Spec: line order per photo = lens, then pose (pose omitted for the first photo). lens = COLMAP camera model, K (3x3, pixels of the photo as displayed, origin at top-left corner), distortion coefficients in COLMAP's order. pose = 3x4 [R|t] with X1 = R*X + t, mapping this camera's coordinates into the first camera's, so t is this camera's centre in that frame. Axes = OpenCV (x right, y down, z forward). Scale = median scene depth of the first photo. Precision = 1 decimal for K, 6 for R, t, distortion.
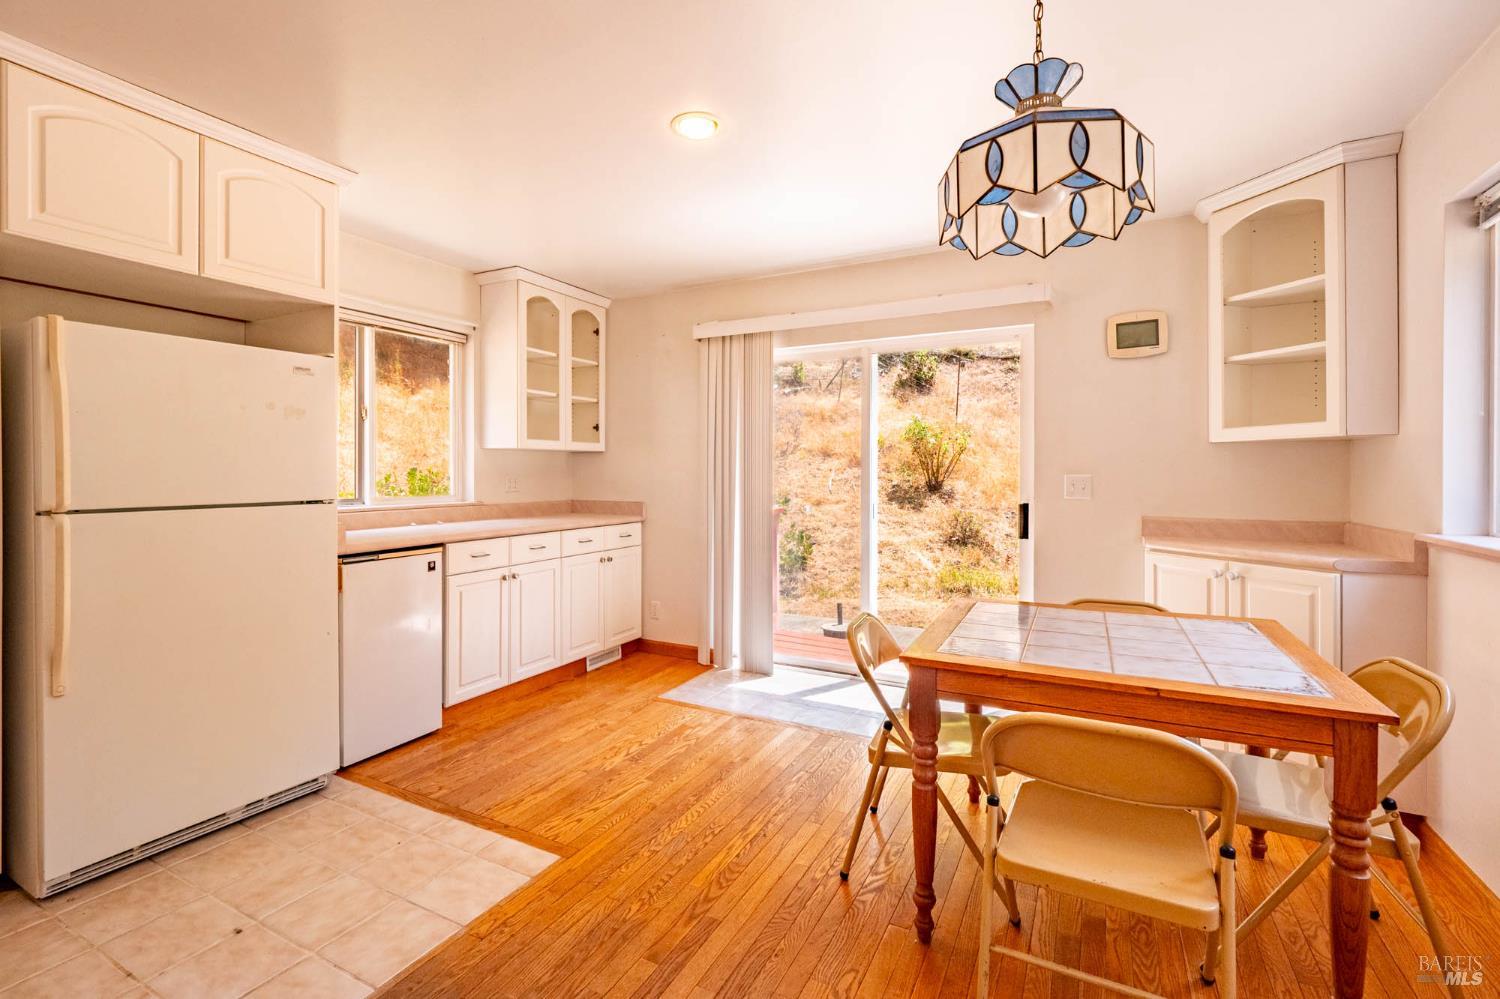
lens RADIAL K [[633.0, 0, 751.4], [0, 633.0, 480.7], [0, 0, 1]] dist [0.000106, -0.000095]
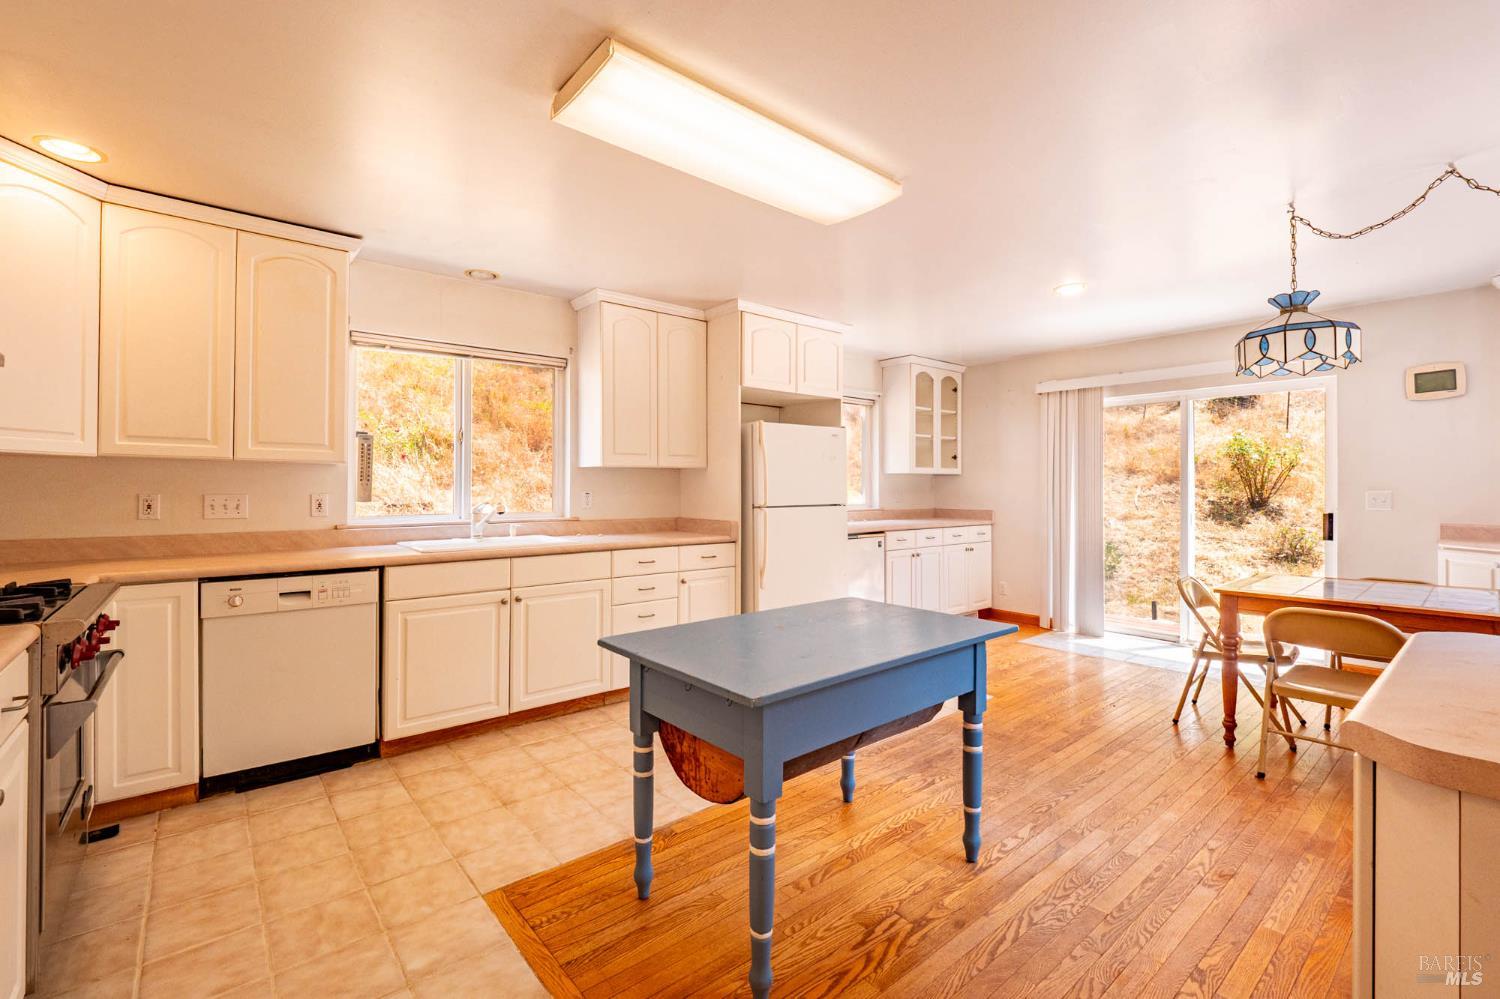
lens RADIAL K [[646.1, 0, 718.4], [0, 646.1, 486.7], [0, 0, 1]] dist [-0.023258, -0.000024]
pose [[0.907043, -0.001231, -0.421036, -0.129769], [-0.005517, 0.999875, -0.014811, 0.006182], [0.421002, 0.015757, 0.906923, -0.570936]]
